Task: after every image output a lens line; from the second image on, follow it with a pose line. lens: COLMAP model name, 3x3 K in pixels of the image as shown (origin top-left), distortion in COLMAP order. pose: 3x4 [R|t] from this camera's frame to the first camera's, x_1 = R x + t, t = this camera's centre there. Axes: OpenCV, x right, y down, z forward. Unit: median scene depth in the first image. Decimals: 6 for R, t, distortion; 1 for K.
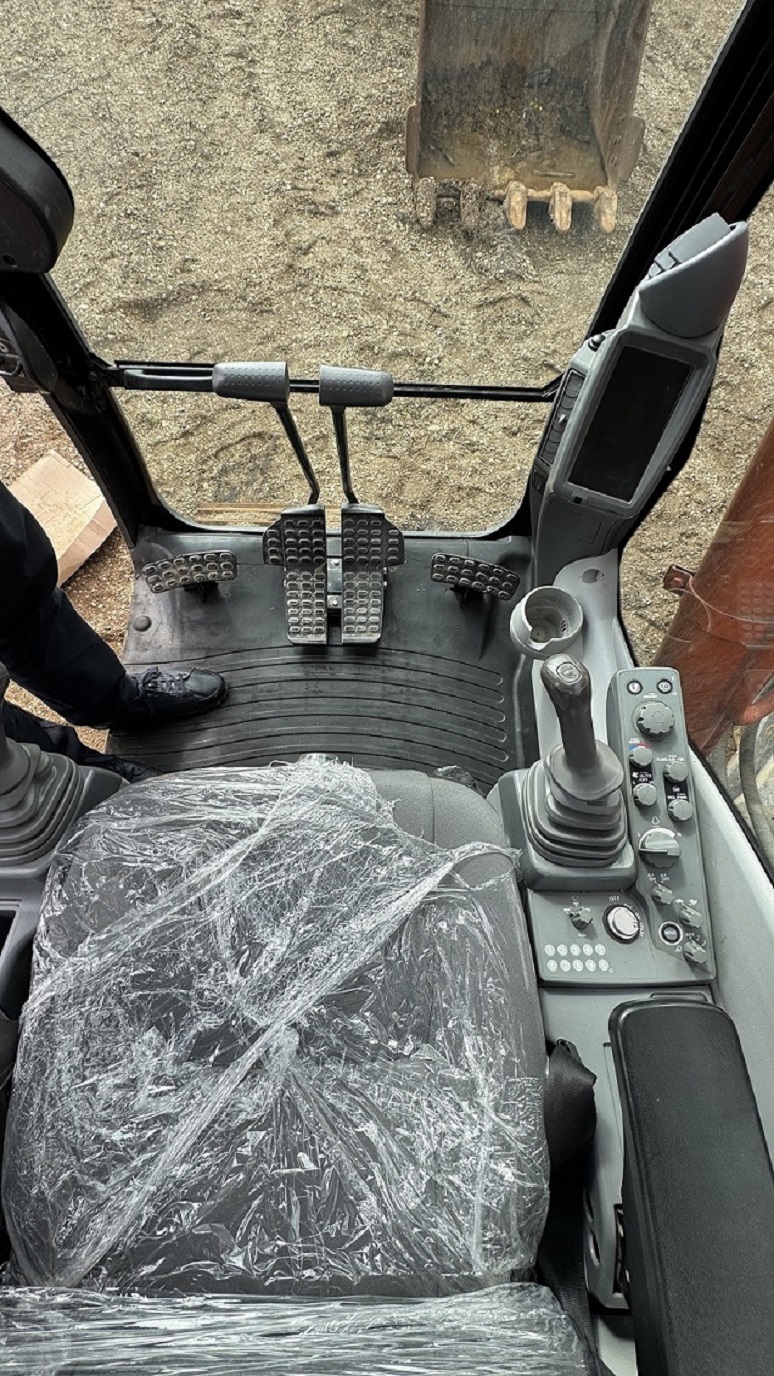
lens RADIAL K [[546.7, 0, 387.0], [0, 546.7, 688.0], [0, 0, 1]] dist [-0.001088, -0.000064]
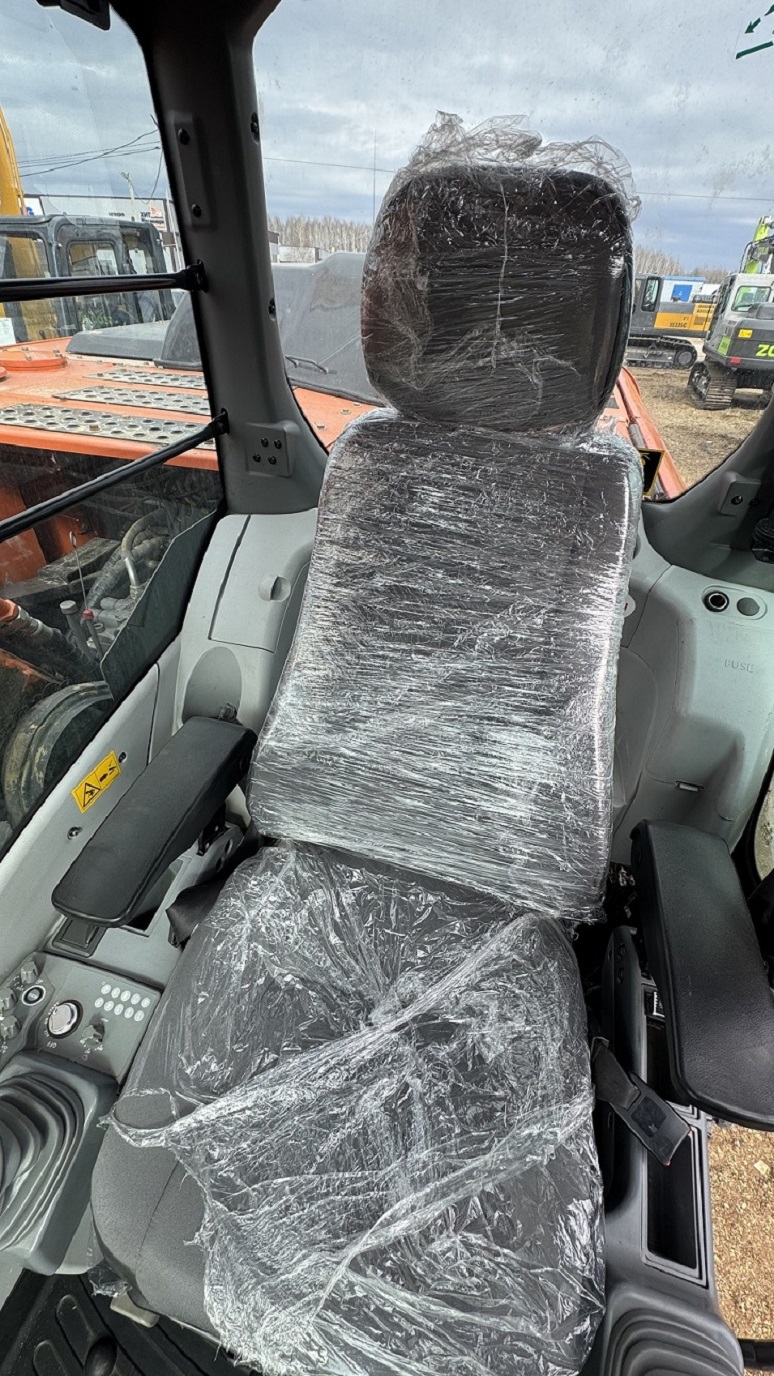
lens RADIAL K [[546.7, 0, 387.0], [0, 546.7, 688.0], [0, 0, 1]] dist [-0.001088, -0.000064]
pose [[-0.961551, -0.221414, 0.162469, -0.231269], [0.221688, -0.276610, 0.935062, -0.276916], [-0.162095, 0.935127, 0.315060, -0.062807]]
